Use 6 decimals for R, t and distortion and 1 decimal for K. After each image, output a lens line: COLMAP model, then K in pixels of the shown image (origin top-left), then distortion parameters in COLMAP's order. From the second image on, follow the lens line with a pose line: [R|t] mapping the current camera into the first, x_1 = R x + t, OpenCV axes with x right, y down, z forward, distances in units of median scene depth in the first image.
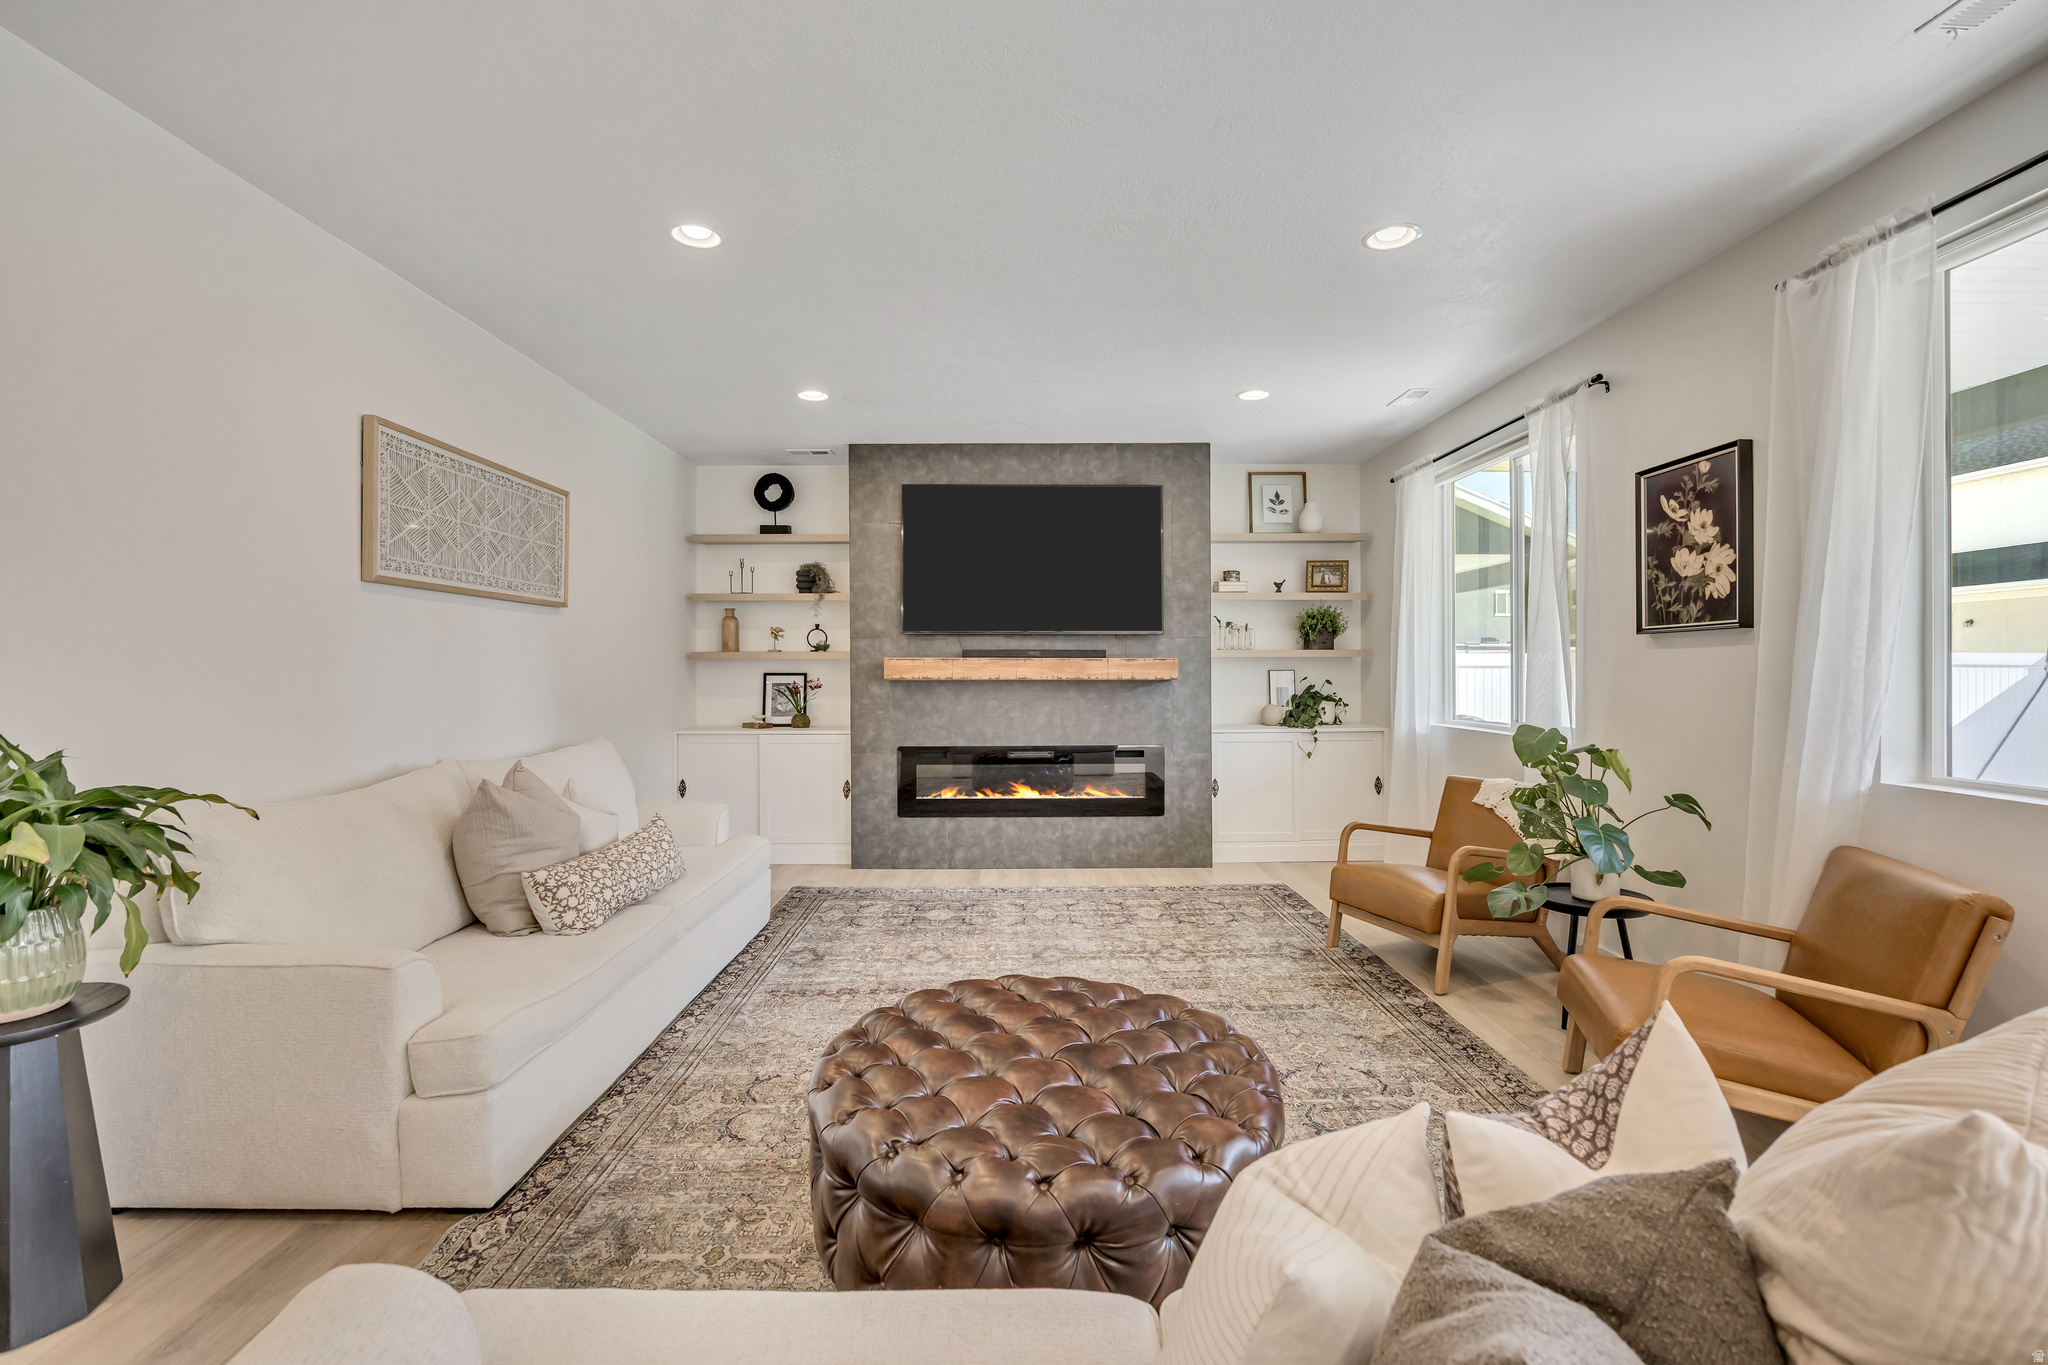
lens RADIAL K [[887.8, 0, 1023.2], [0, 887.8, 671.3], [0, 0, 1]] dist [-0.008658, -0.001075]
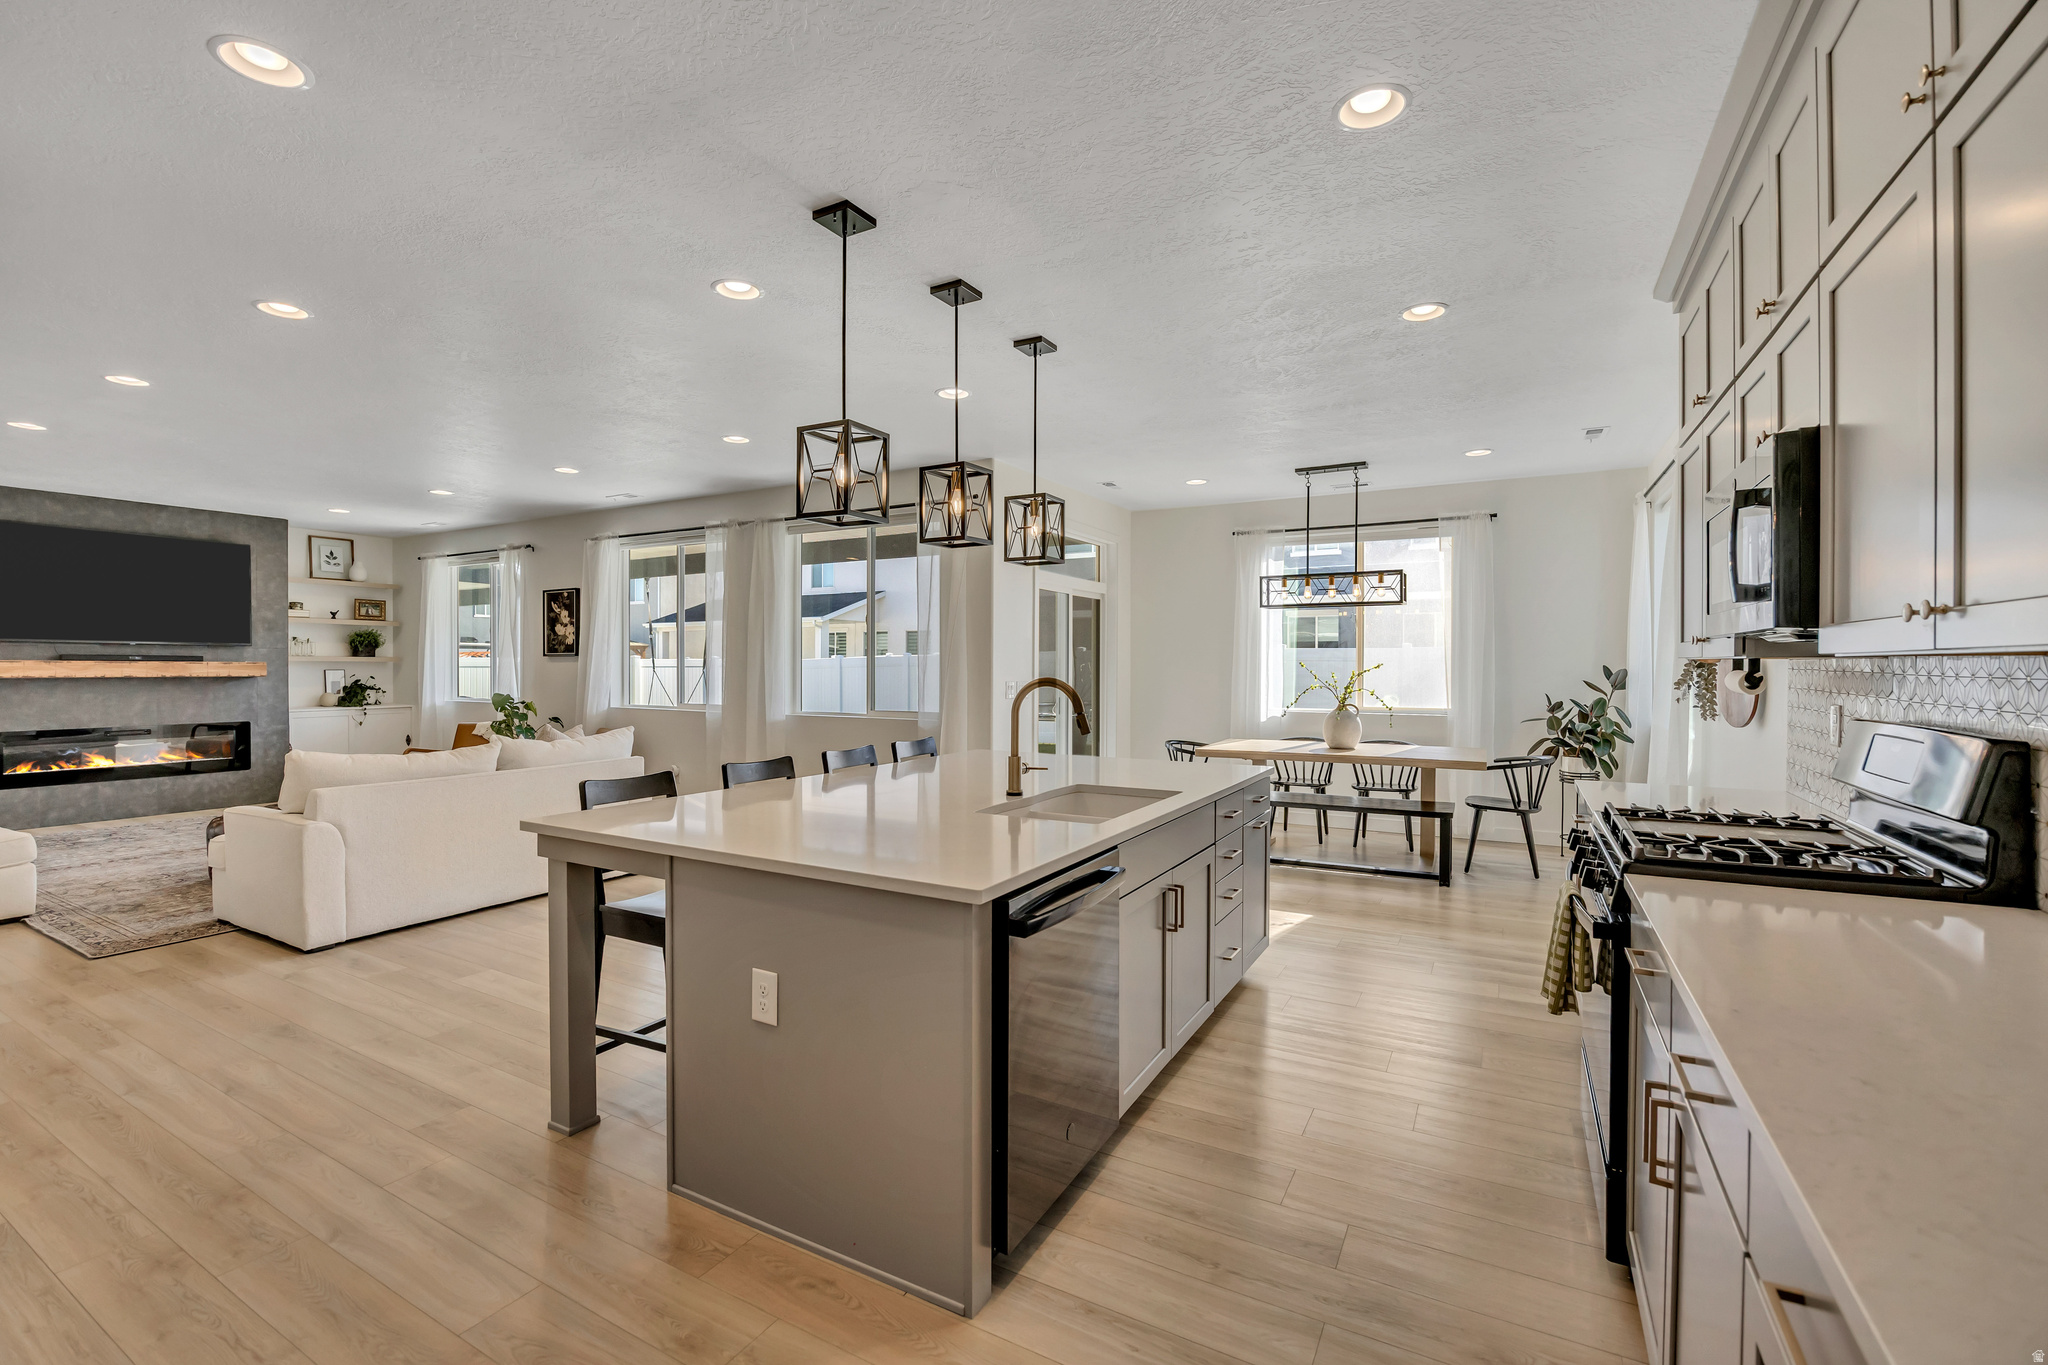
lens RADIAL K [[887.8, 0, 1016.7], [0, 887.8, 672.5], [0, 0, 1]] dist [-0.008658, -0.001075]
pose [[0.501838, -0.002660, 0.864957, -0.465553], [-0.002036, 0.999989, 0.004257, -0.006090], [-0.864959, -0.003898, 0.501827, -0.826951]]
